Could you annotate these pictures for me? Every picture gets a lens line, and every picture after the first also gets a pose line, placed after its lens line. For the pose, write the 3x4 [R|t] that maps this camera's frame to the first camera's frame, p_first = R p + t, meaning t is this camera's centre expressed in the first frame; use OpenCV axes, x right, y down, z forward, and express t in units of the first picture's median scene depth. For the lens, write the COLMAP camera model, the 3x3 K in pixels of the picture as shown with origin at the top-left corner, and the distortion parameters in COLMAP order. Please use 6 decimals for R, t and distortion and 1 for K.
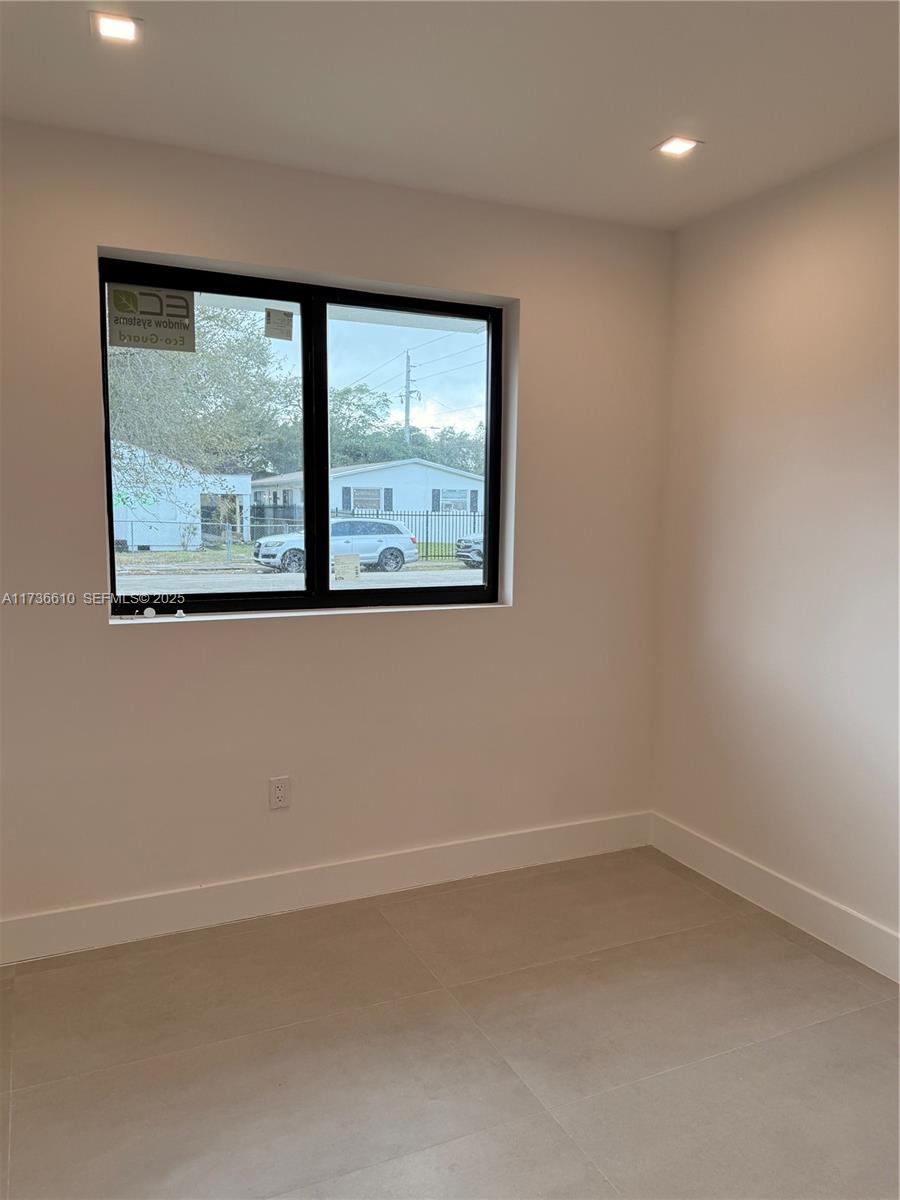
lens RADIAL K [[873.6, 0, 444.1], [0, 873.6, 608.2], [0, 0, 1]] dist [0.038715, -0.024719]
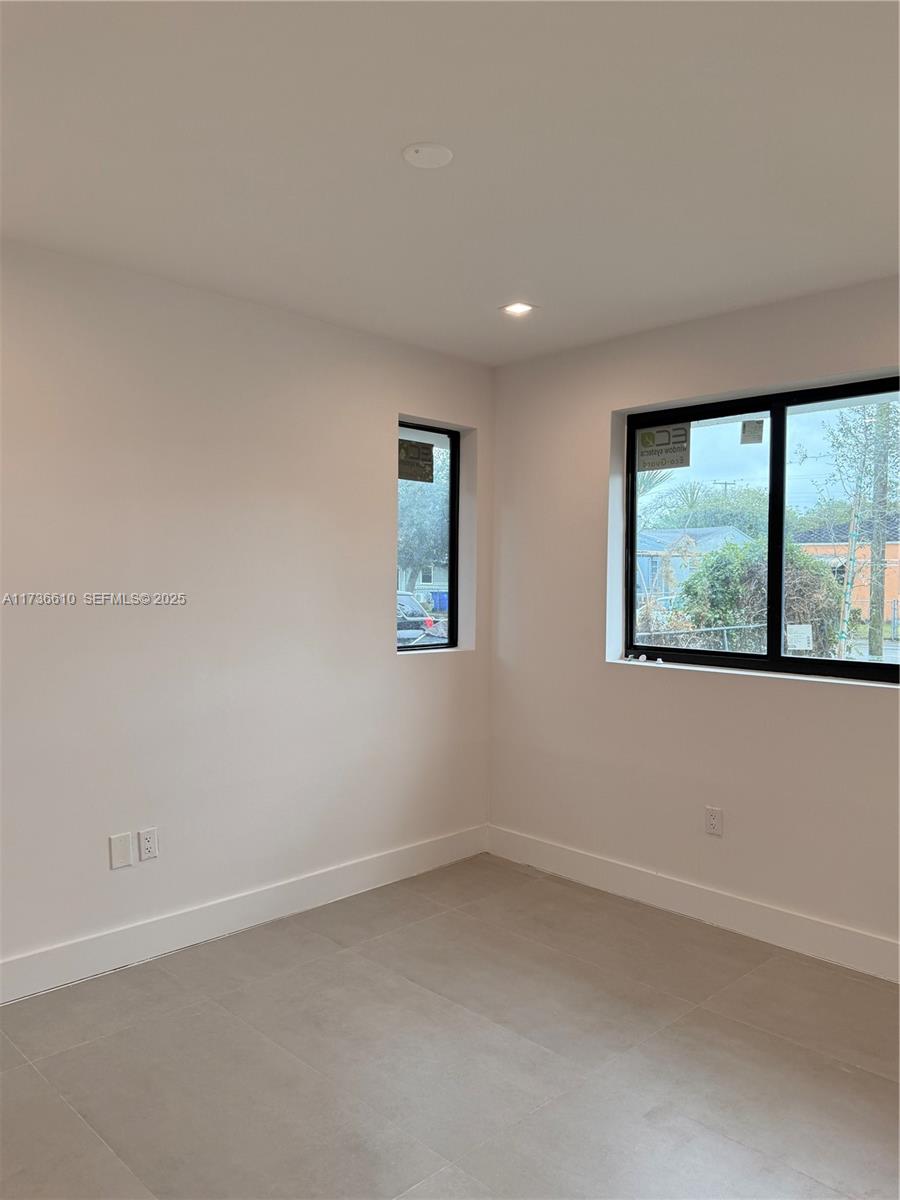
lens RADIAL K [[873.6, 0, 445.9], [0, 873.6, 607.5], [0, 0, 1]] dist [0.038715, -0.024719]
pose [[0.343222, 0.022591, -0.938983, 0.814194], [-0.112446, 0.993509, -0.017199, -0.015557], [0.932499, 0.111488, 0.343534, 0.221695]]
